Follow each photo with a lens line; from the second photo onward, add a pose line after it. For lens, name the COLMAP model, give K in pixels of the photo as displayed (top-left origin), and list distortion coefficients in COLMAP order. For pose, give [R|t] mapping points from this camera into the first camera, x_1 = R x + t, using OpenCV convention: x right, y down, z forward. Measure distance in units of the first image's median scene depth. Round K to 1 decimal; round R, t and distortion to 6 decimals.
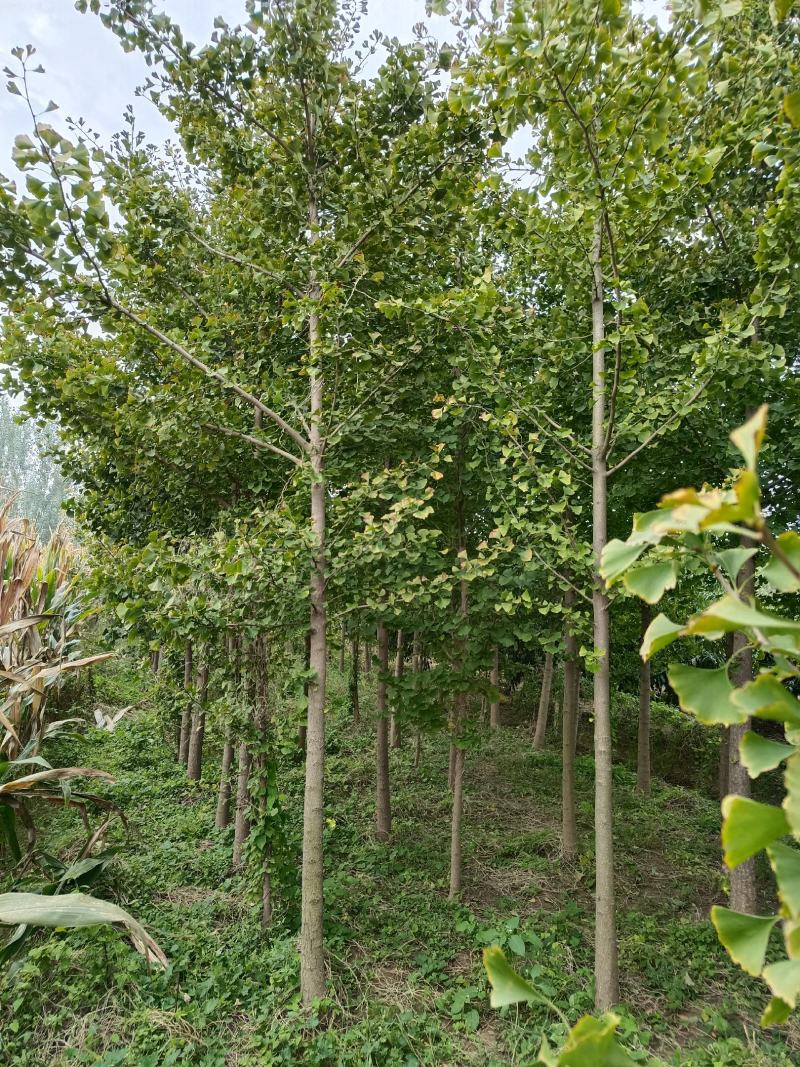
lens RADIAL K [[723.6, 0, 400.0], [0, 723.6, 533.5], [0, 0, 1]] dist [0.006104, 0.005648]
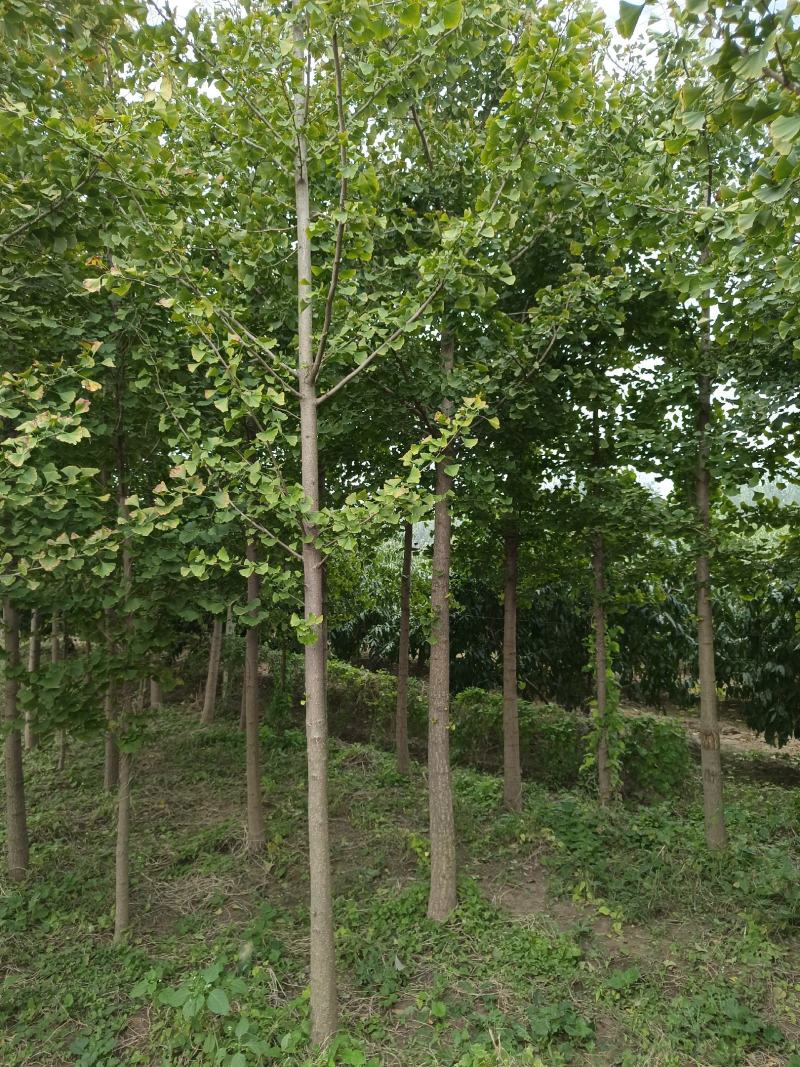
lens RADIAL K [[723.6, 0, 400.0], [0, 723.6, 533.5], [0, 0, 1]] dist [0.006104, 0.005648]
pose [[0.890786, -0.026245, 0.453664, -0.004231], [0.002724, 0.998621, 0.052422, 0.023607], [-0.454414, -0.045461, 0.889630, 0.226017]]
